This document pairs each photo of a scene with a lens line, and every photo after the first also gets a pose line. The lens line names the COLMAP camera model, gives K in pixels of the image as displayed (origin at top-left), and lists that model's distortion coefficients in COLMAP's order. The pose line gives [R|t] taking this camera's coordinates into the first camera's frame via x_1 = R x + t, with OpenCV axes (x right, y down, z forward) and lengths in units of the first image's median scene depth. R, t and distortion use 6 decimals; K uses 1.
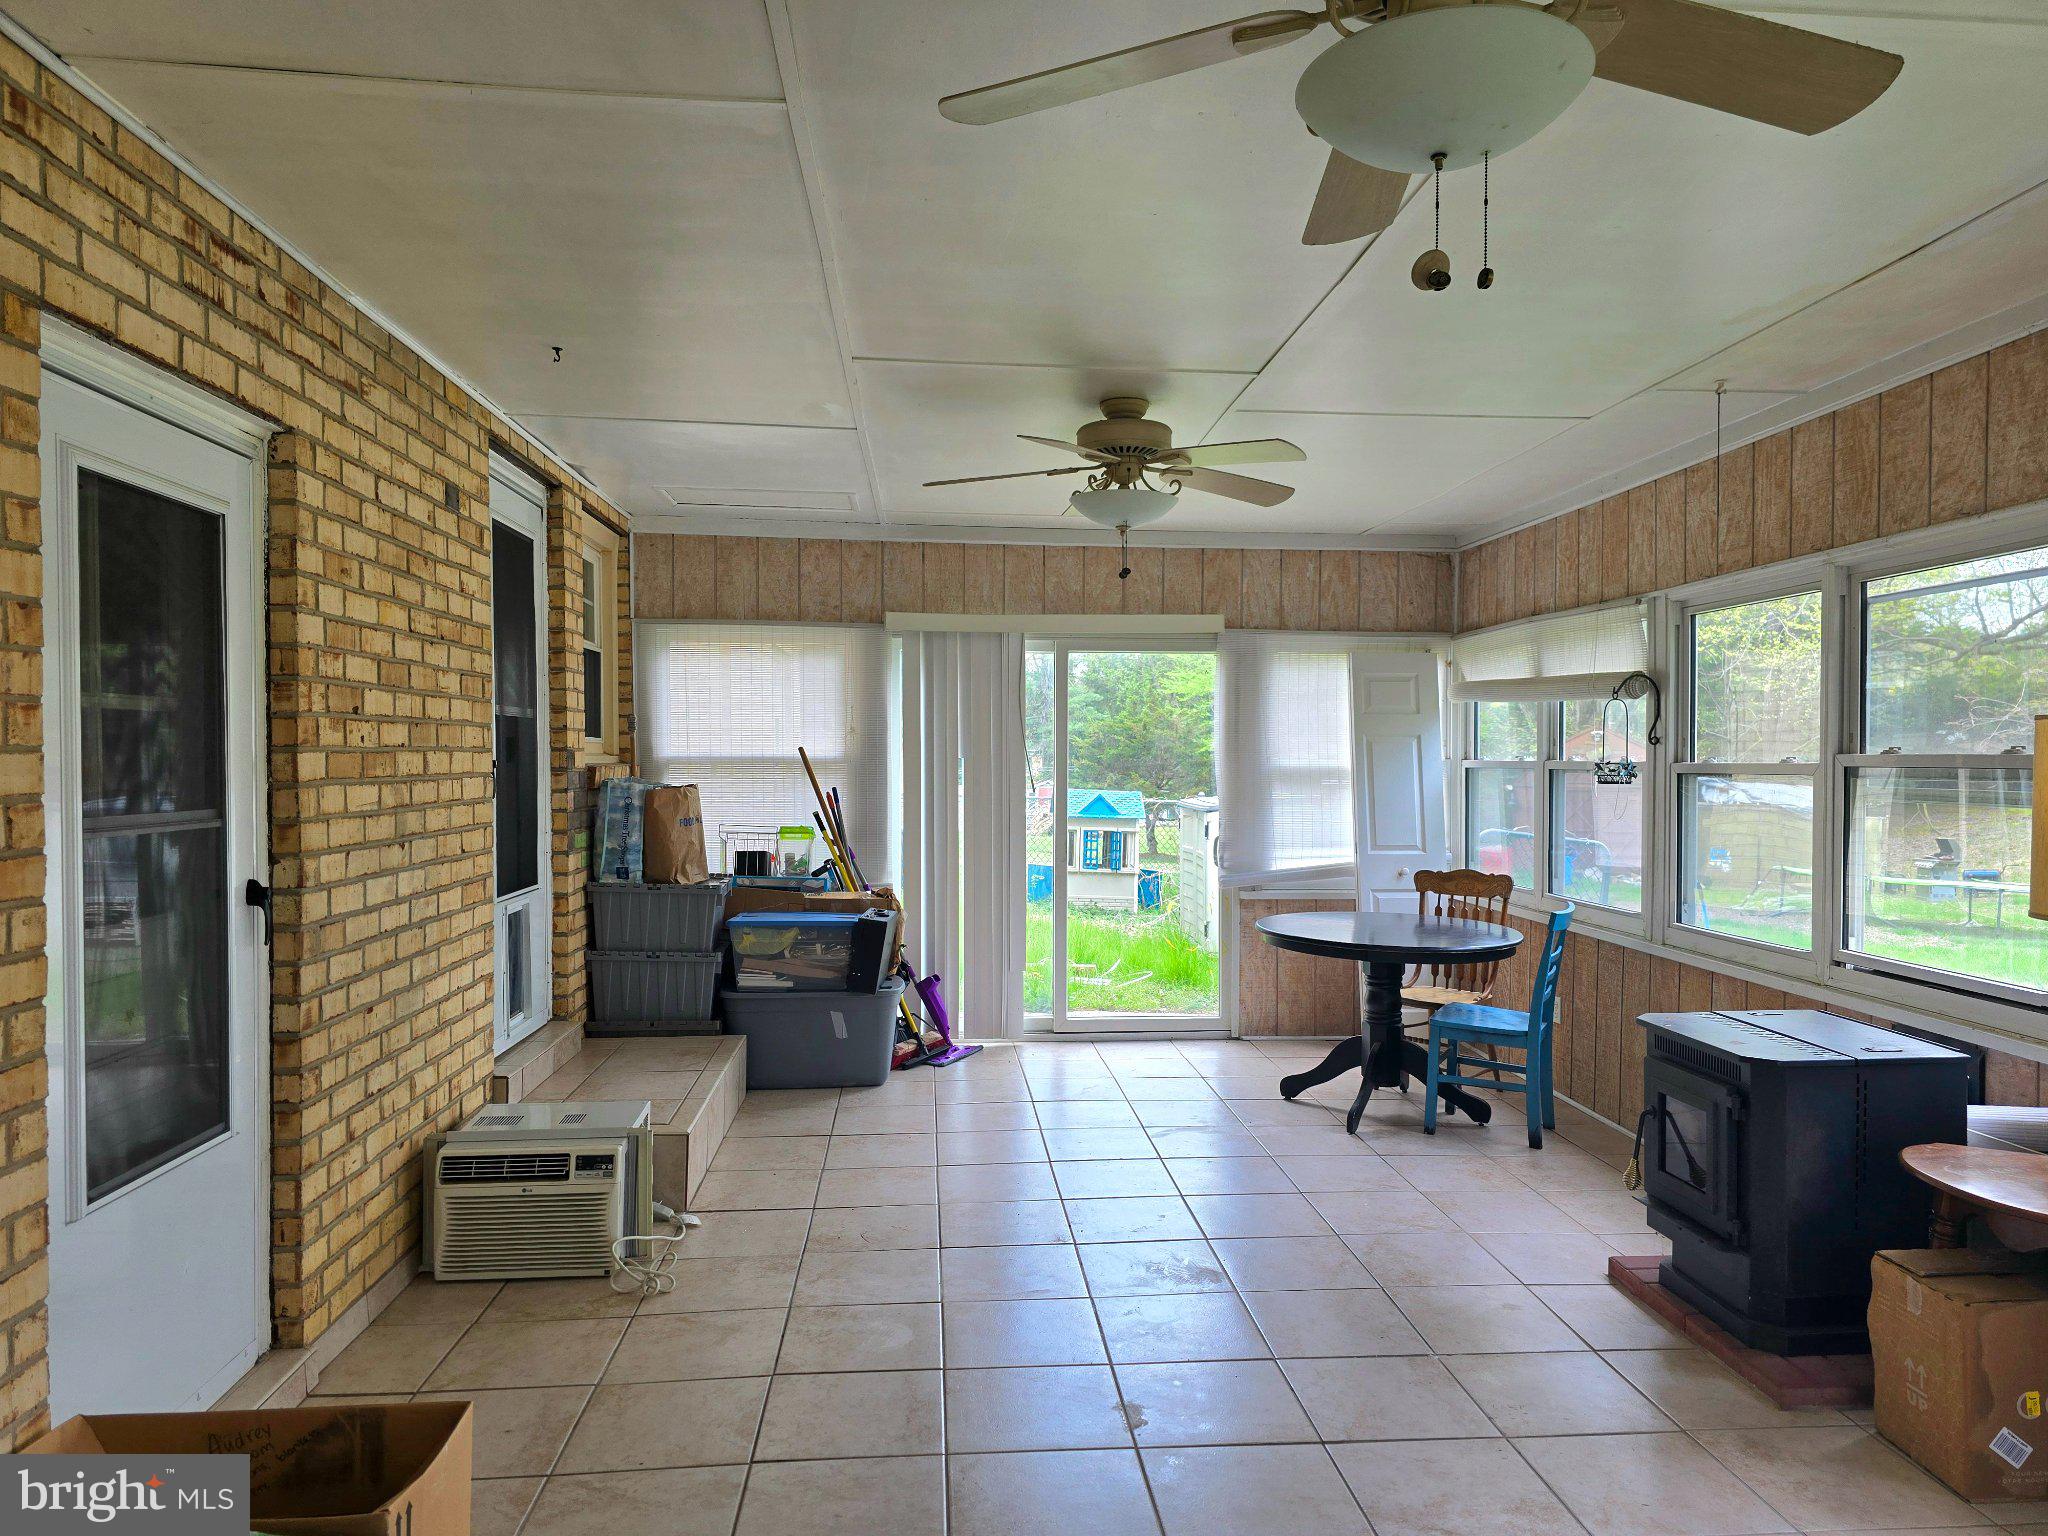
lens RADIAL K [[1408.9, 0, 1059.0], [0, 1408.9, 781.5], [0, 0, 1]] dist [0.085486, -0.090650]
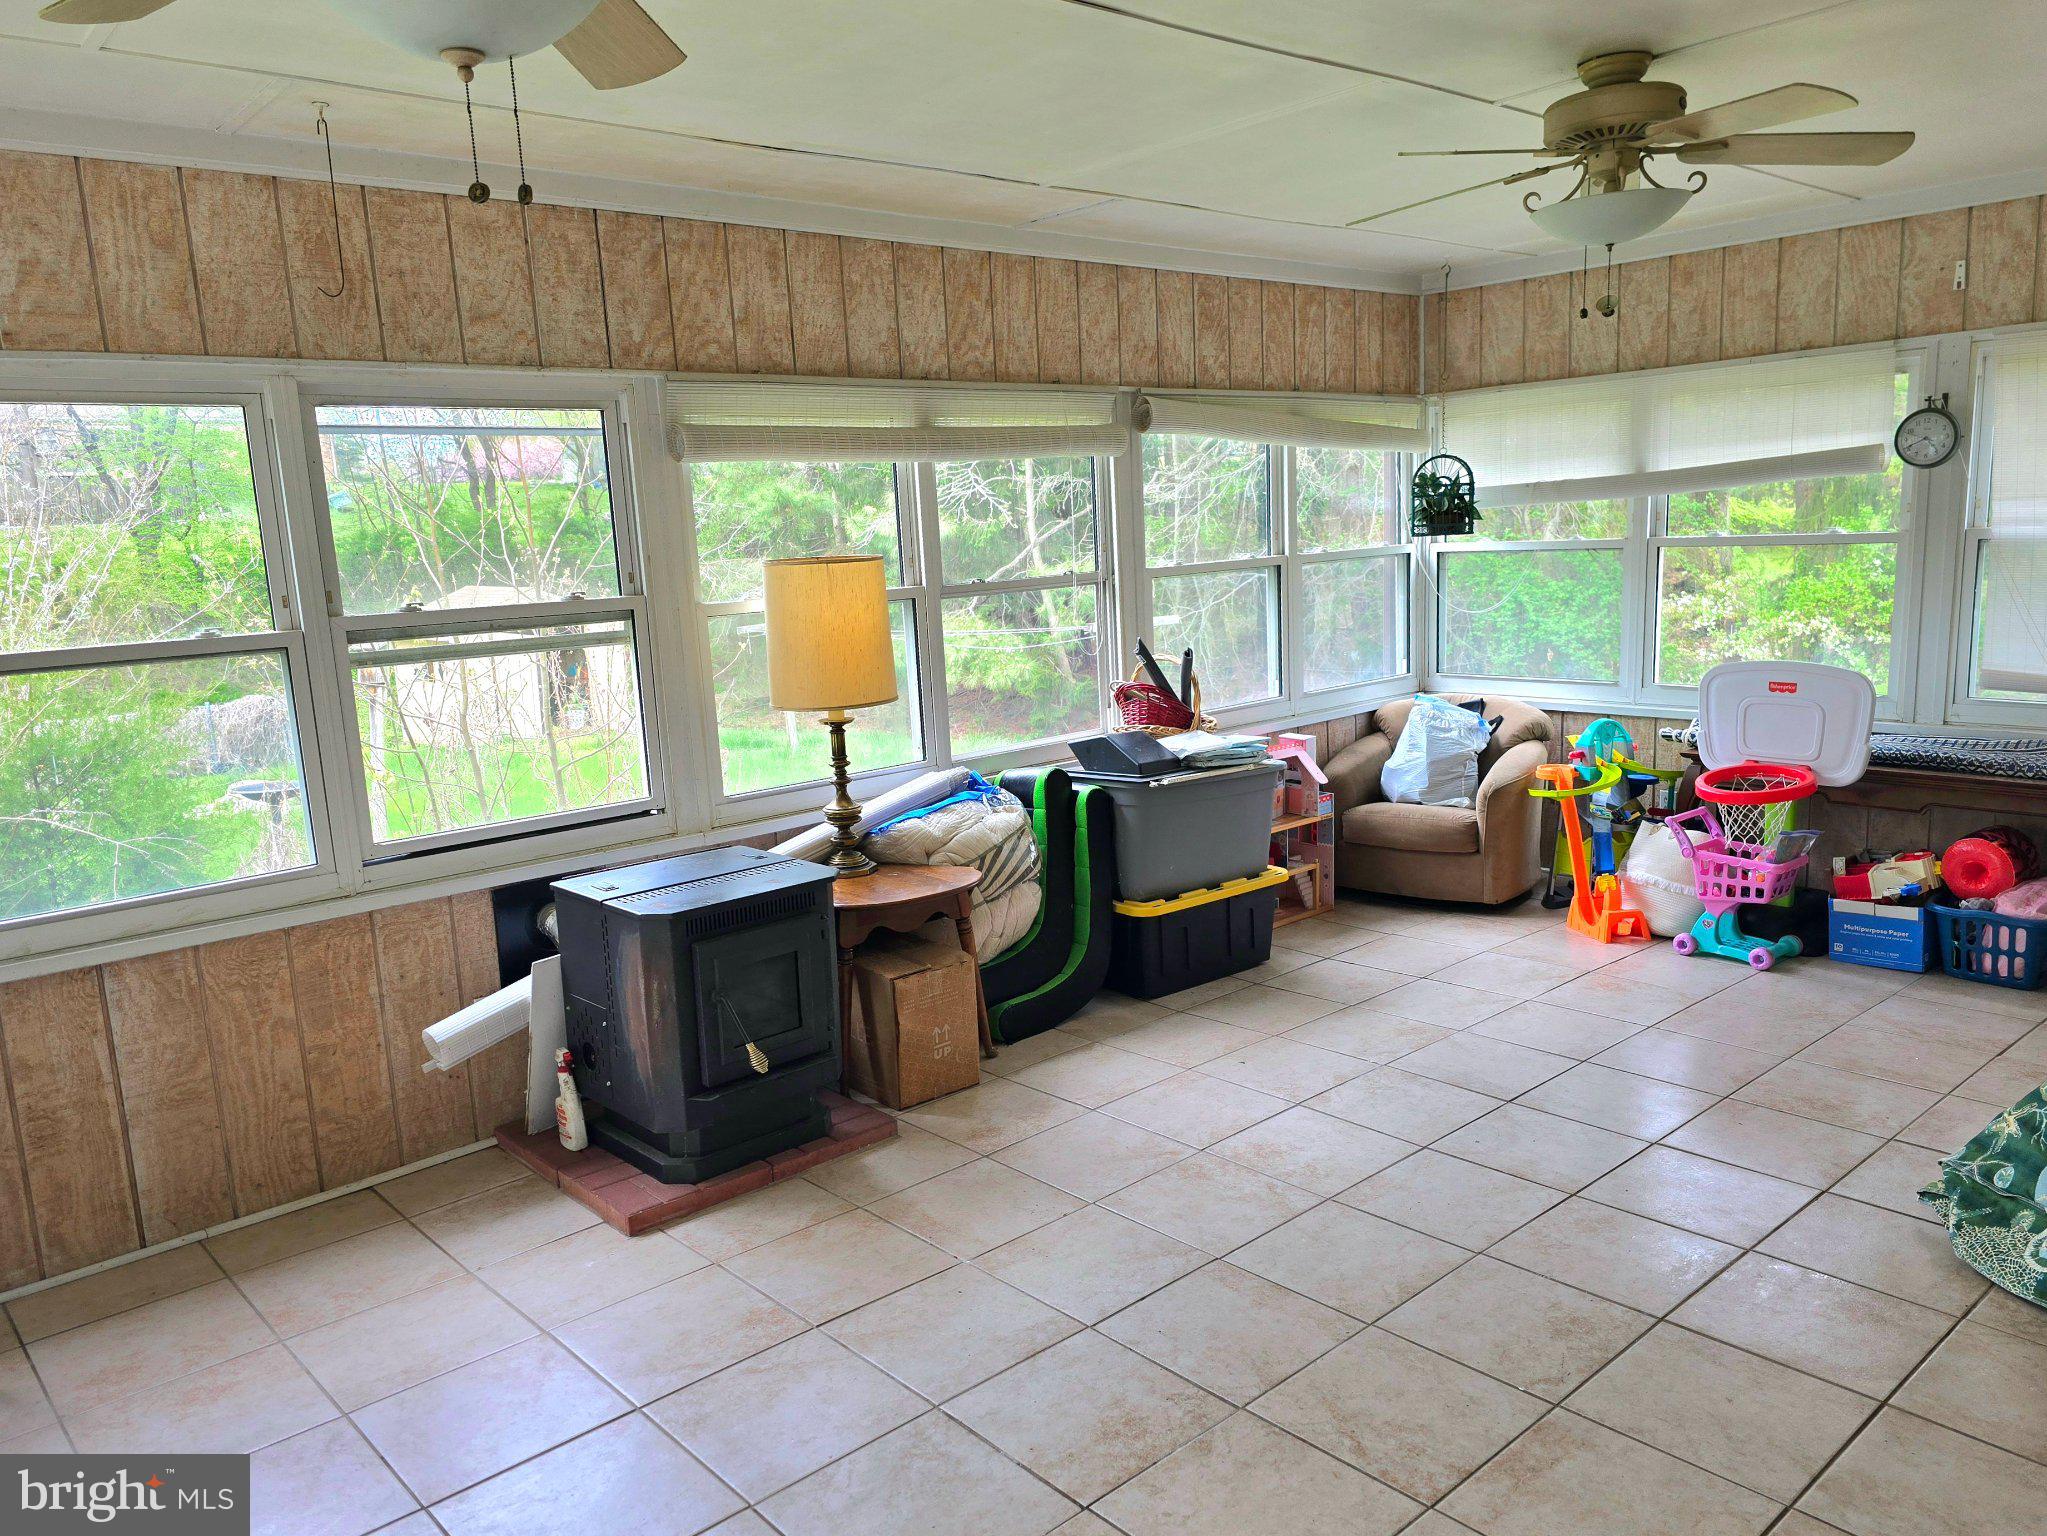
lens RADIAL K [[1408.2, 0, 1058.5], [0, 1408.2, 781.5], [0, 0, 1]] dist [0.085486, -0.090650]
pose [[-0.588026, -0.120501, 0.799815, -0.409271], [0.059405, 0.979736, 0.191283, -0.064184], [-0.806657, 0.159992, -0.568952, 1.249692]]
